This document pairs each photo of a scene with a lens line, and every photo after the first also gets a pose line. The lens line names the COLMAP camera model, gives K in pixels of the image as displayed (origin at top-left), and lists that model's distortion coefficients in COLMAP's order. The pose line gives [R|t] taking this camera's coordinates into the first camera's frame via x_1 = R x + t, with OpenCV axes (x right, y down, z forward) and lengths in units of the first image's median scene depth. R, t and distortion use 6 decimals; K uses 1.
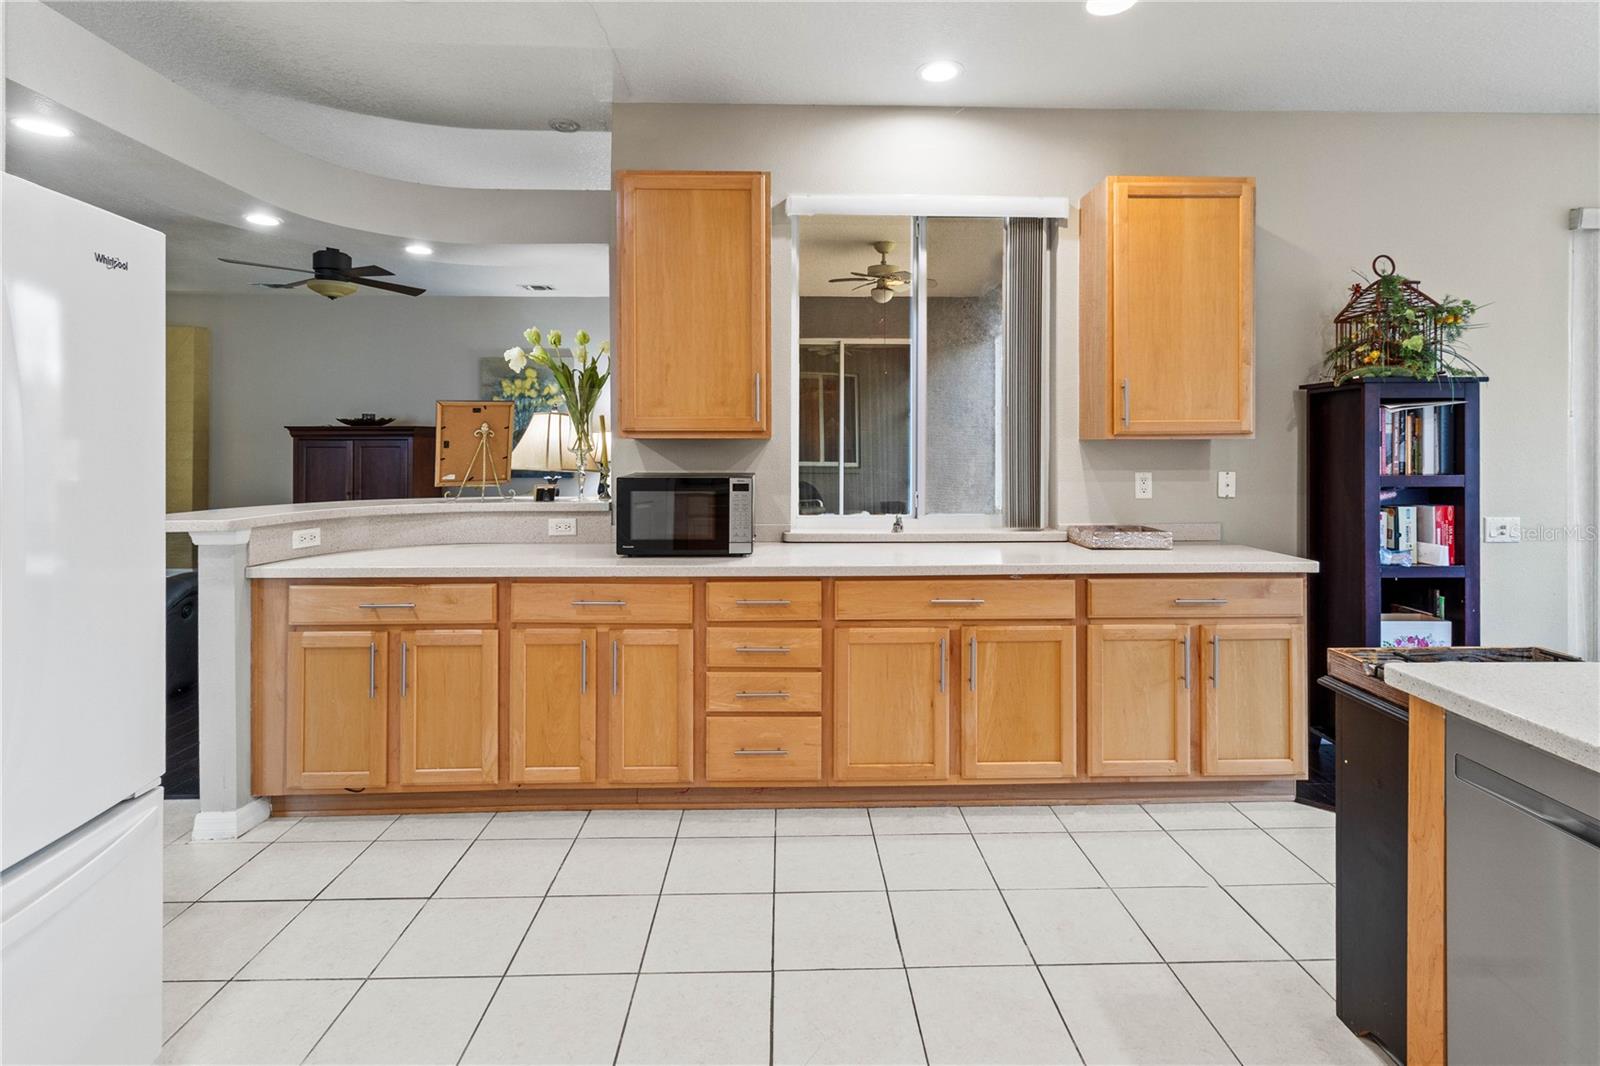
lens RADIAL K [[755.9, 0, 775.5], [0, 755.9, 445.3], [0, 0, 1]] dist [-0.000096, 0.000633]
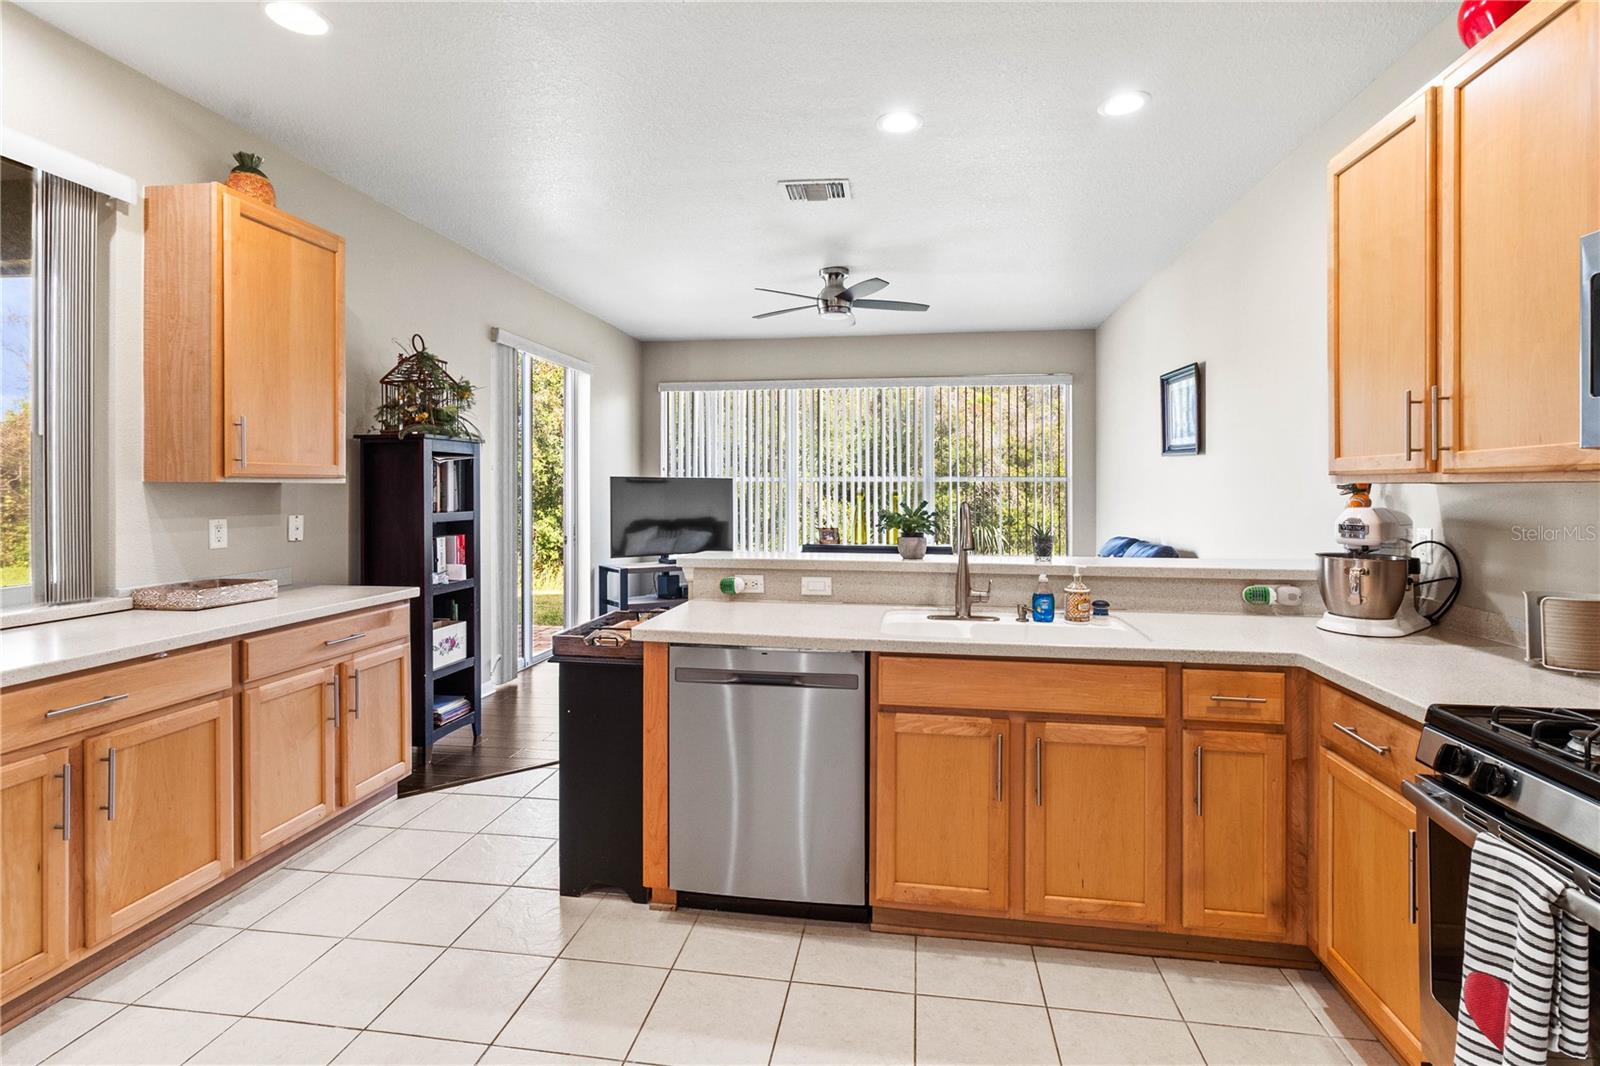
lens RADIAL K [[755.9, 0, 818.6], [0, 755.9, 493.1], [0, 0, 1]] dist [-0.000096, 0.000633]
pose [[0.152300, -0.004633, 0.988323, -0.325760], [-0.000222, 0.999989, 0.004722, 0.000358], [-0.988334, -0.000939, 0.152297, 0.178509]]
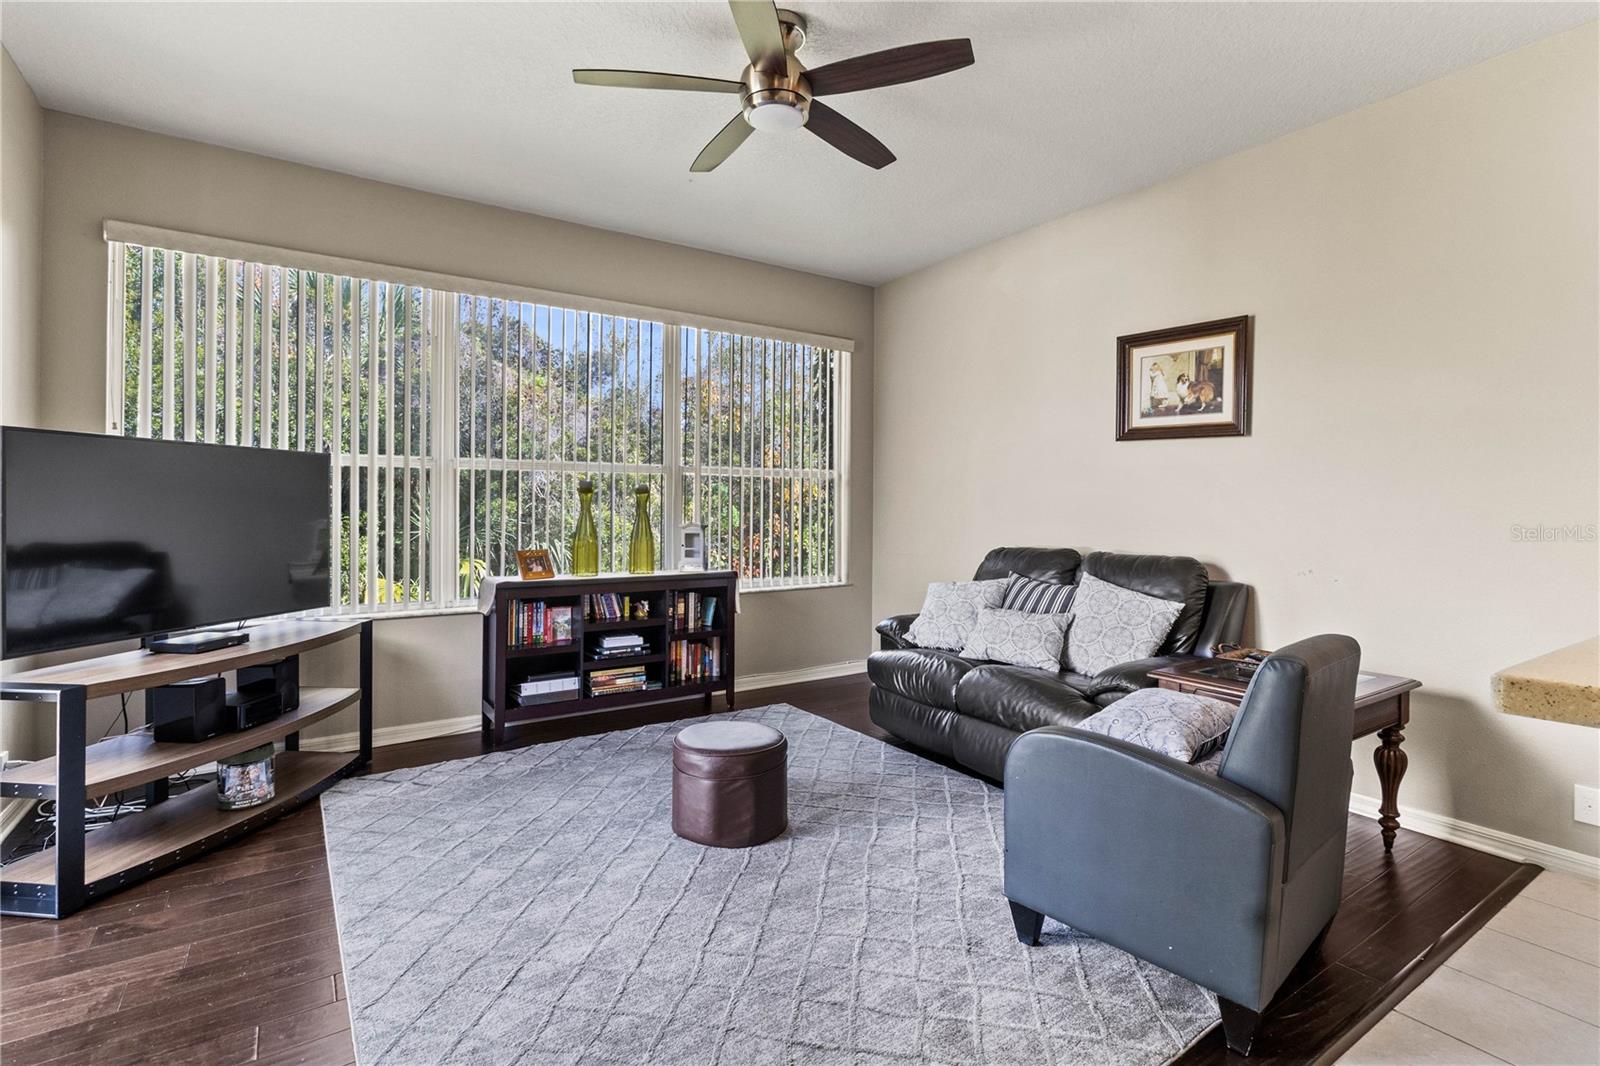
lens RADIAL K [[755.9, 0, 809.3], [0, 755.9, 506.5], [0, 0, 1]] dist [-0.000096, 0.000633]
pose [[-0.555366, -0.009632, 0.831550, 0.625700], [-0.005767, 0.999953, 0.007731, 0.032279], [-0.831586, -0.000502, -0.555395, 0.821646]]
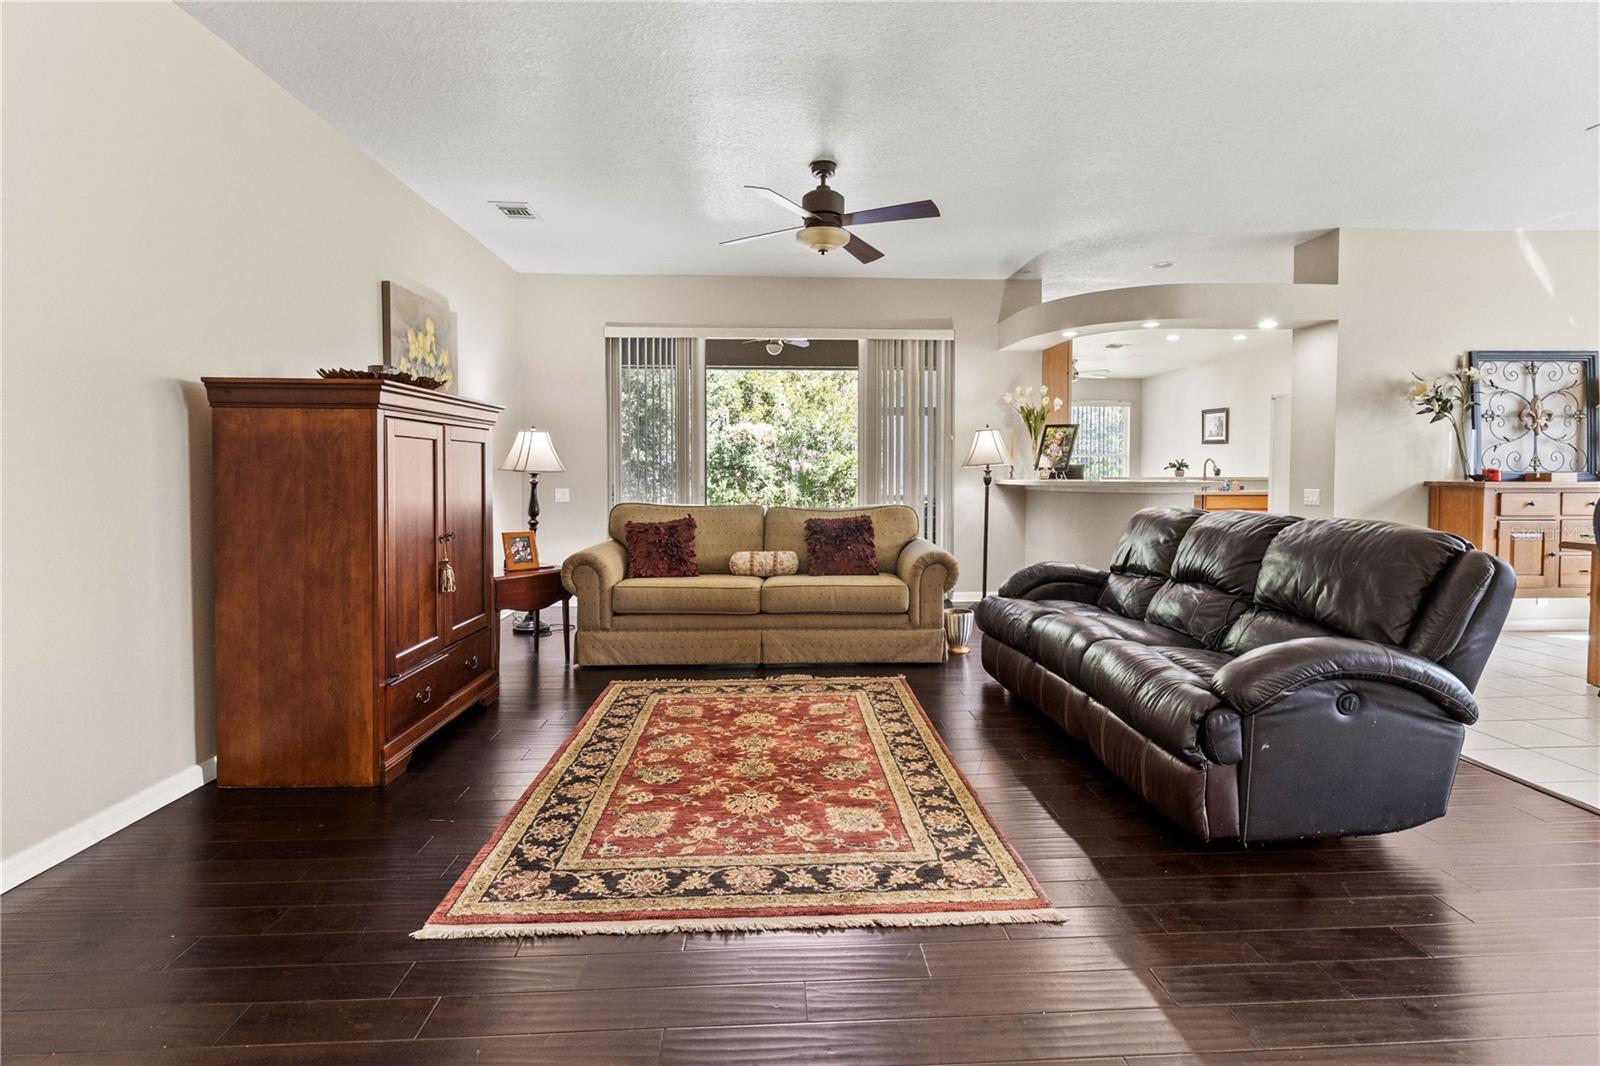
lens RADIAL K [[755.9, 0, 807.5], [0, 755.9, 498.8], [0, 0, 1]] dist [-0.000096, 0.000633]
pose [[-0.035297, -0.037132, 0.998687, -2.407744], [0.004468, 0.999294, 0.037313, 0.055951], [-0.999367, 0.005780, -0.035106, 1.850191]]
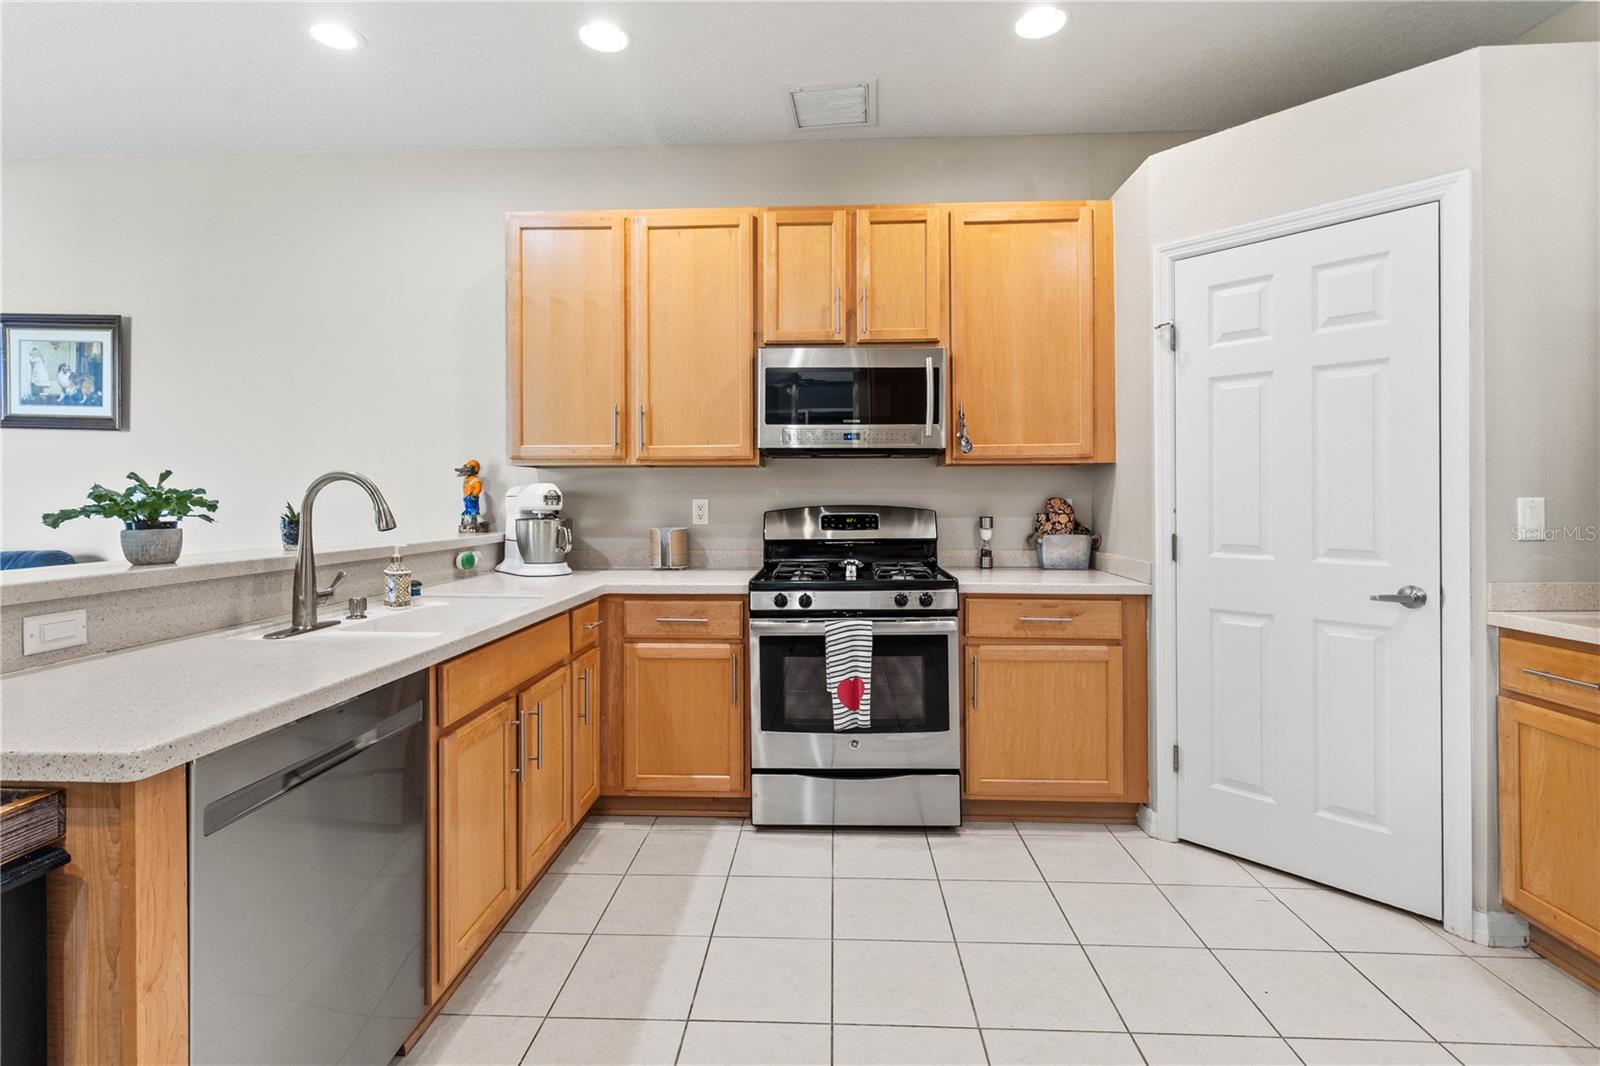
lens RADIAL K [[755.9, 0, 802.3], [0, 755.9, 494.6], [0, 0, 1]] dist [-0.000096, 0.000633]
pose [[-0.999060, 0.004520, 0.043124, 0.118064], [0.004418, 0.999987, -0.002456, 0.038527], [-0.043134, -0.002263, -0.999067, 0.782574]]
